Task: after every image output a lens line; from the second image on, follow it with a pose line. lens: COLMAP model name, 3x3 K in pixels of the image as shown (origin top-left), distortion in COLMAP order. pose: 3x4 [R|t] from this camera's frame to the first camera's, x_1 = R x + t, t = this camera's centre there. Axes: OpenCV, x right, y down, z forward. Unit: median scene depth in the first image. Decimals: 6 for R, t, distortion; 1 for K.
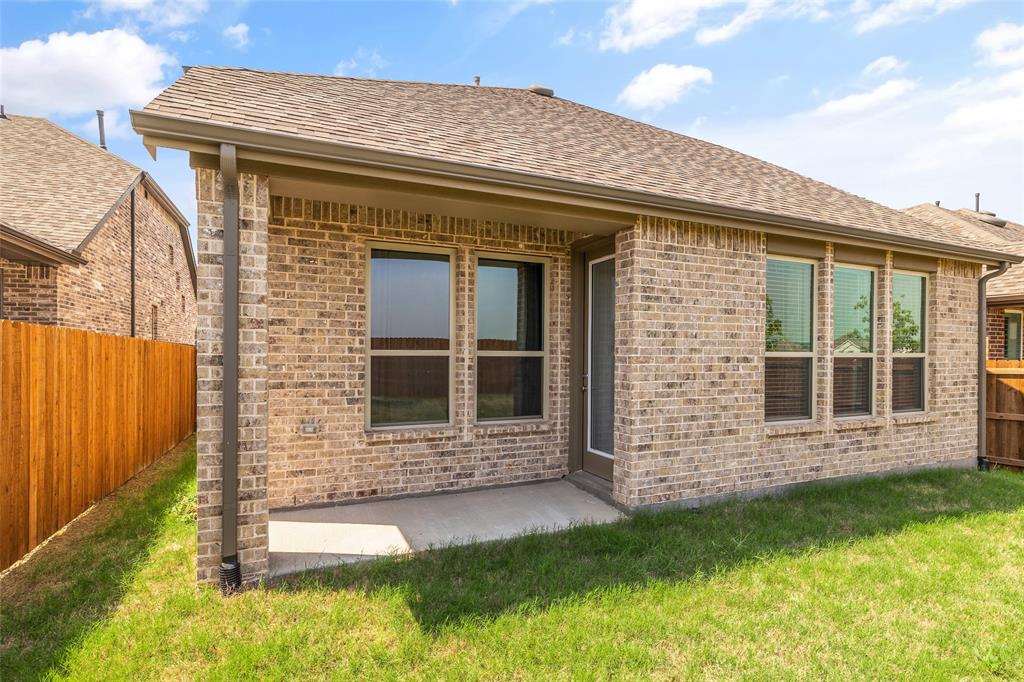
lens RADIAL K [[500.4, 0, 510.9], [0, 500.4, 336.9], [0, 0, 1]] dist [-0.001515, -0.000332]
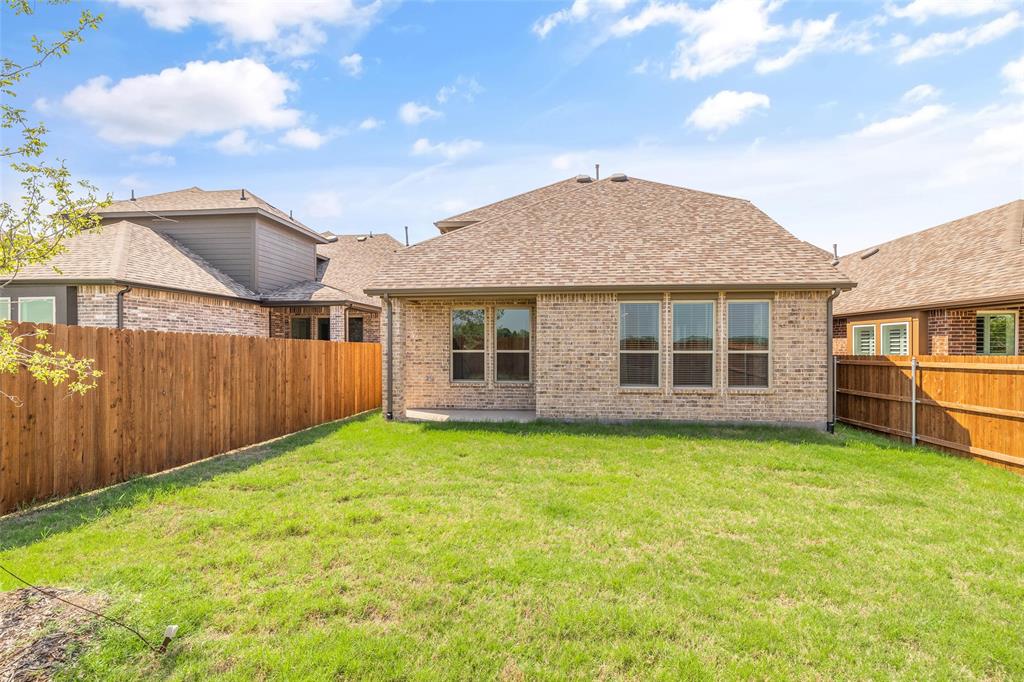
lens RADIAL K [[435.5, 0, 512.9], [0, 435.5, 338.6], [0, 0, 1]] dist [0.002675, 0.000260]
pose [[0.866809, -0.018253, -0.498306, 1.032873], [0.018982, 0.999813, -0.003604, -0.019532], [0.498279, -0.006335, 0.866994, -0.725586]]
